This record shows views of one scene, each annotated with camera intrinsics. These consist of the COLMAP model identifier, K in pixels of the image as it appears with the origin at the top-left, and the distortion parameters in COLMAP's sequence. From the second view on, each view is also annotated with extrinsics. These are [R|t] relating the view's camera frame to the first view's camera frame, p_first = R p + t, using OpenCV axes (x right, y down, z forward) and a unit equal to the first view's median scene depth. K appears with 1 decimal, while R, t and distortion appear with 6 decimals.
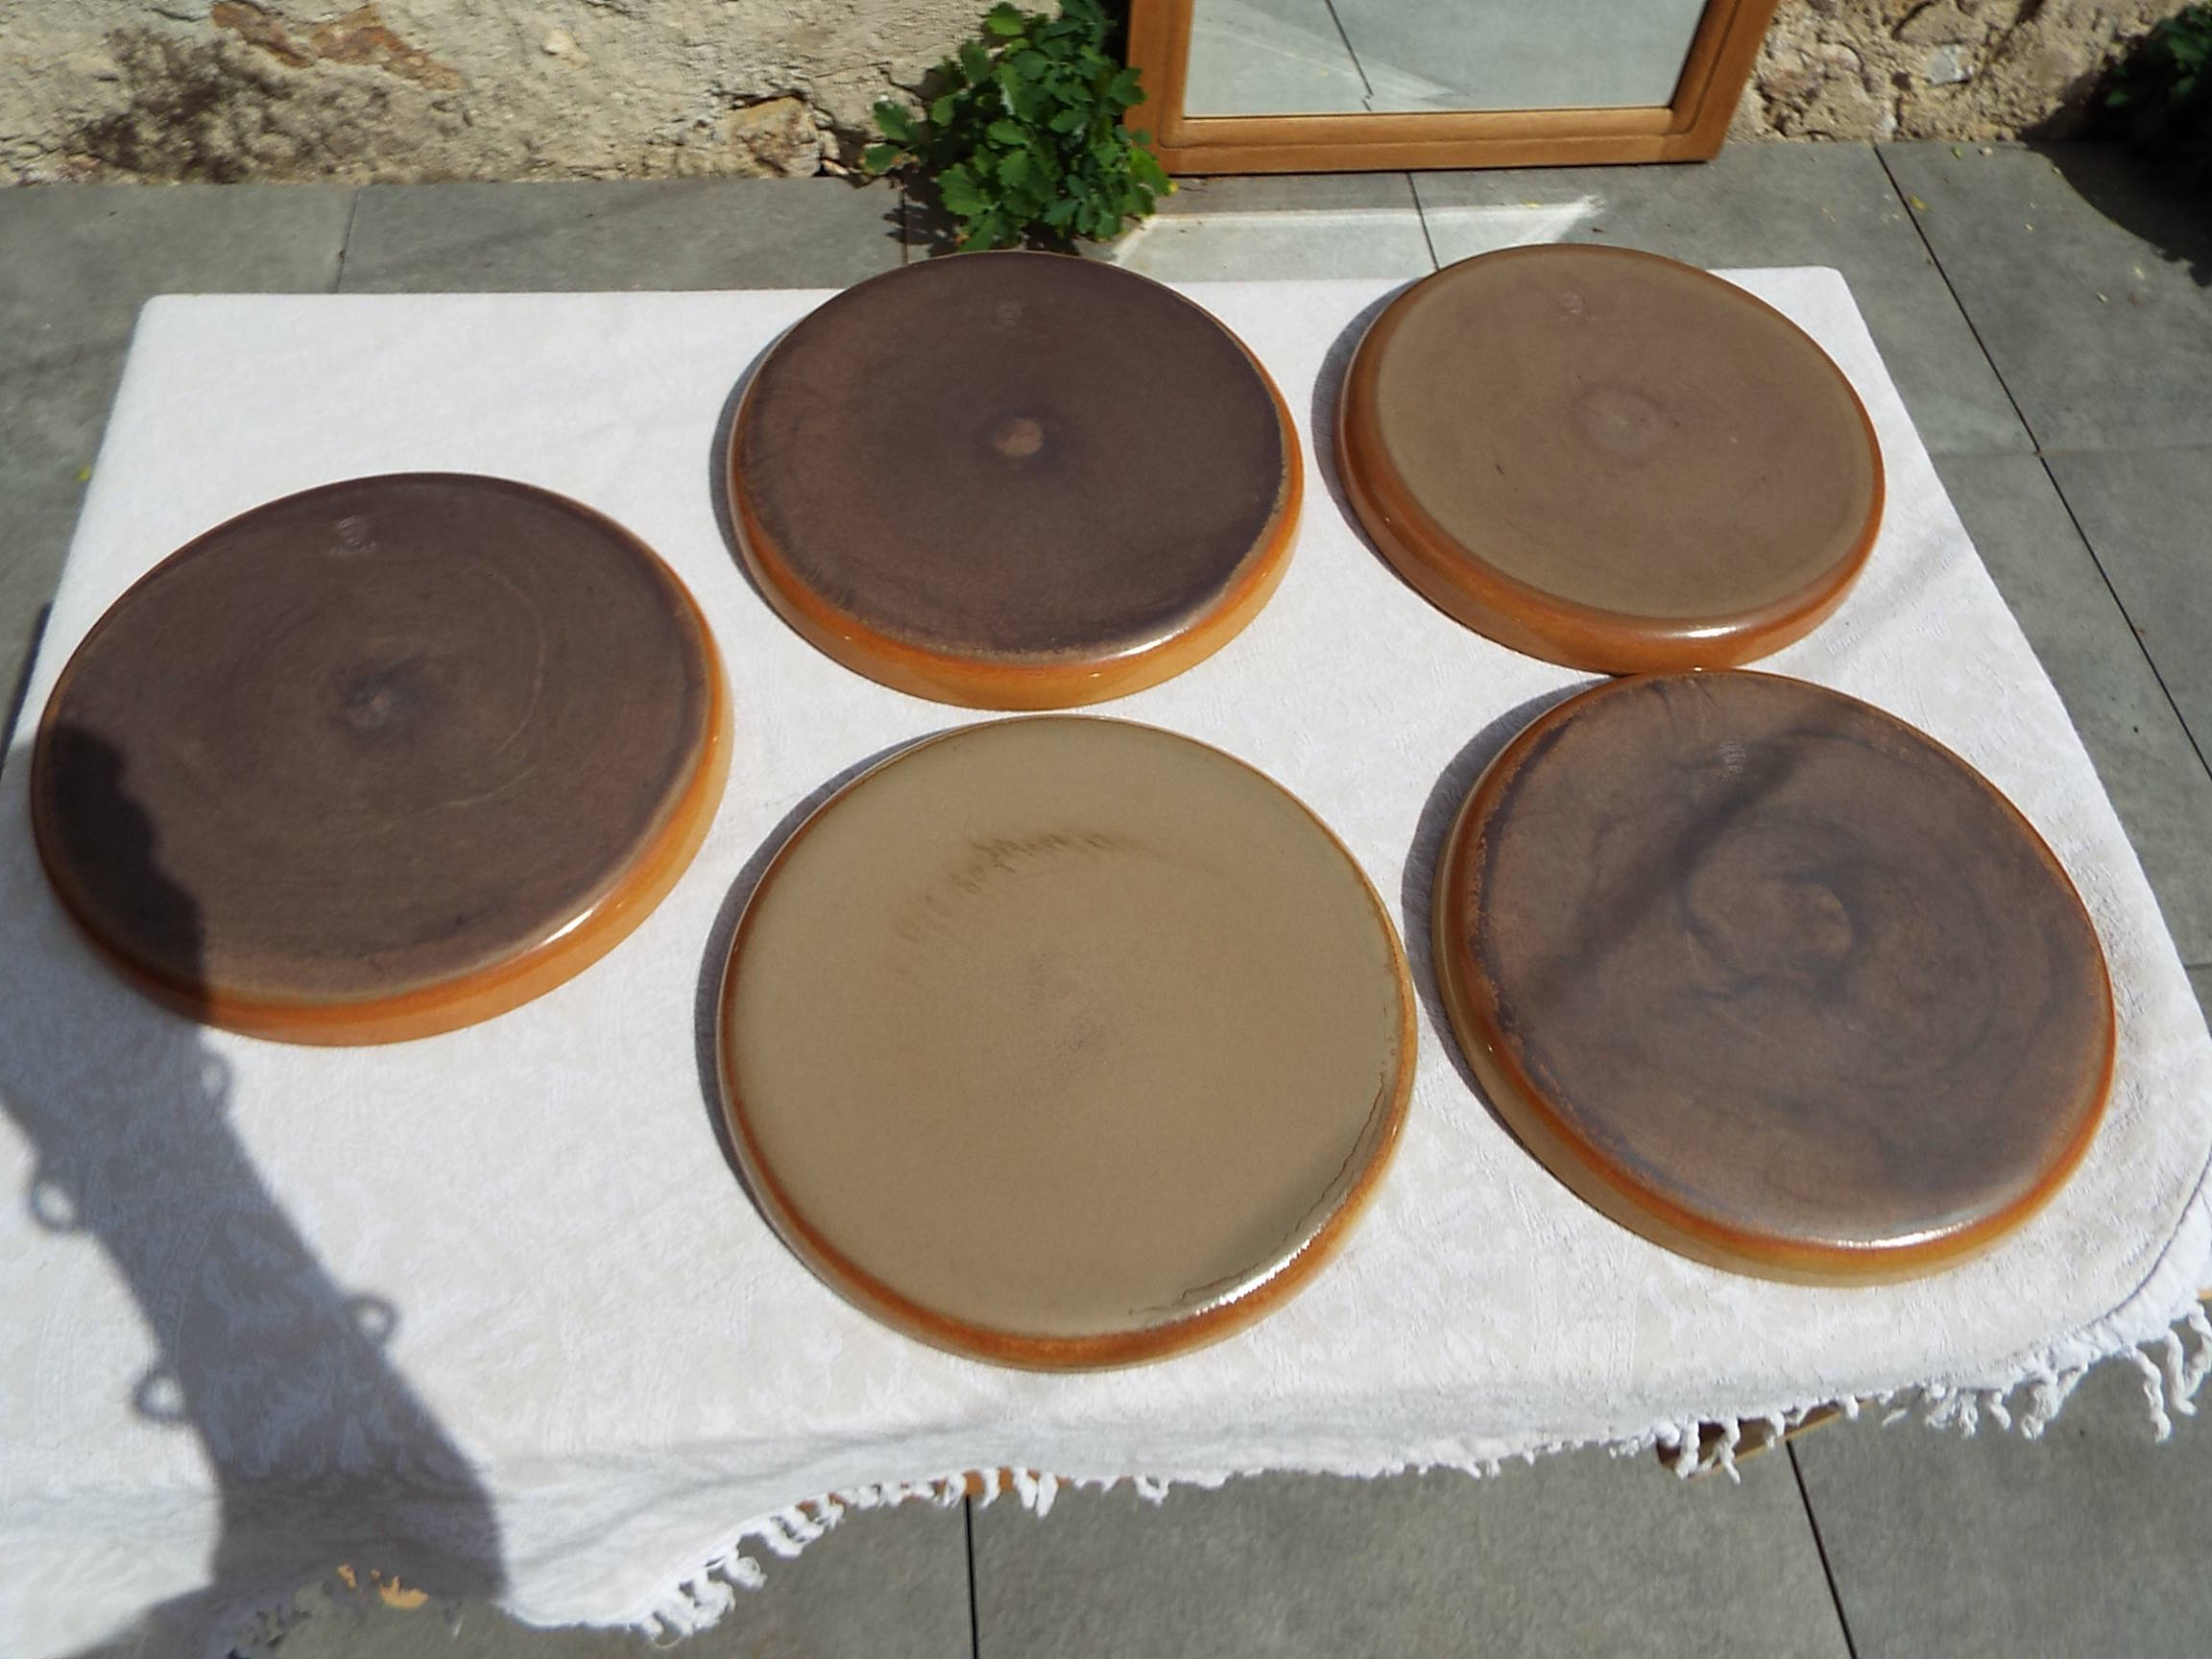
lens RADIAL K [[1593.4, 0, 1107.0], [0, 1593.4, 827.3], [0, 0, 1]] dist [0.025794, -0.025766]
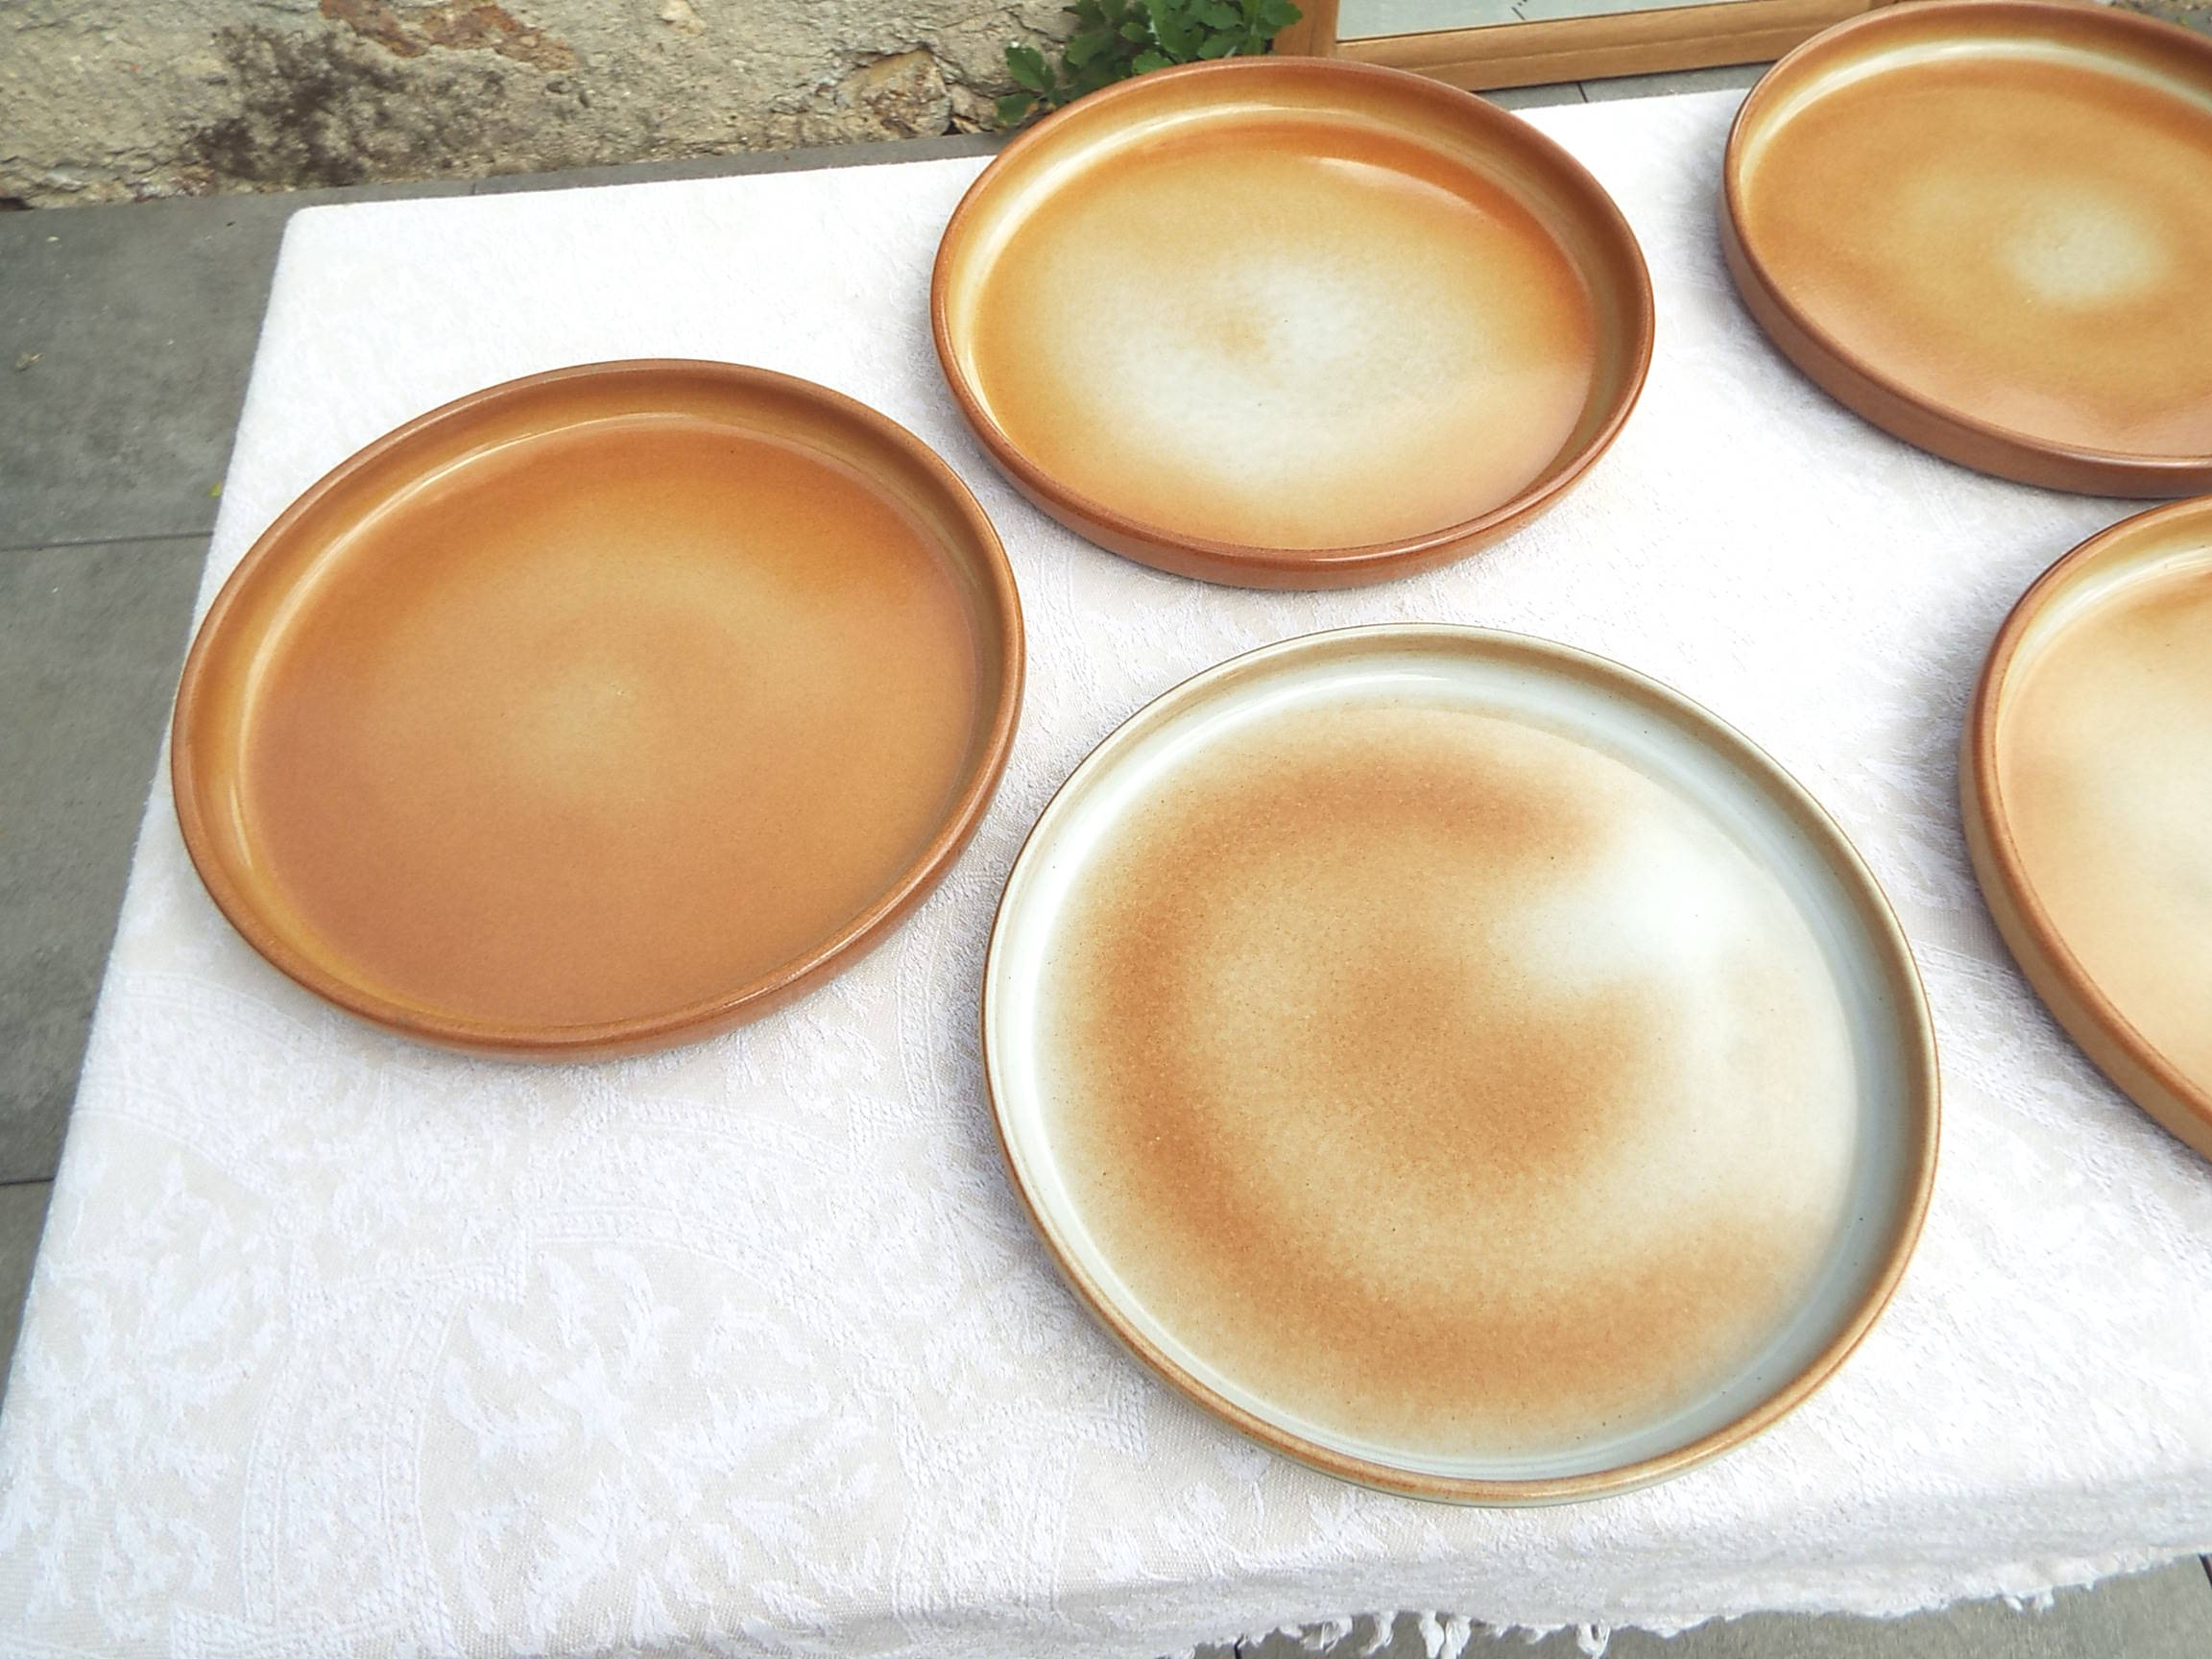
lens RADIAL K [[1593.4, 0, 1103.3], [0, 1593.4, 814.8], [0, 0, 1]] dist [0.025794, -0.025766]
pose [[0.996463, -0.055538, -0.063067, -0.060259], [0.054837, 0.998413, -0.012788, 0.010556], [0.063677, 0.009284, 0.997927, 0.081749]]
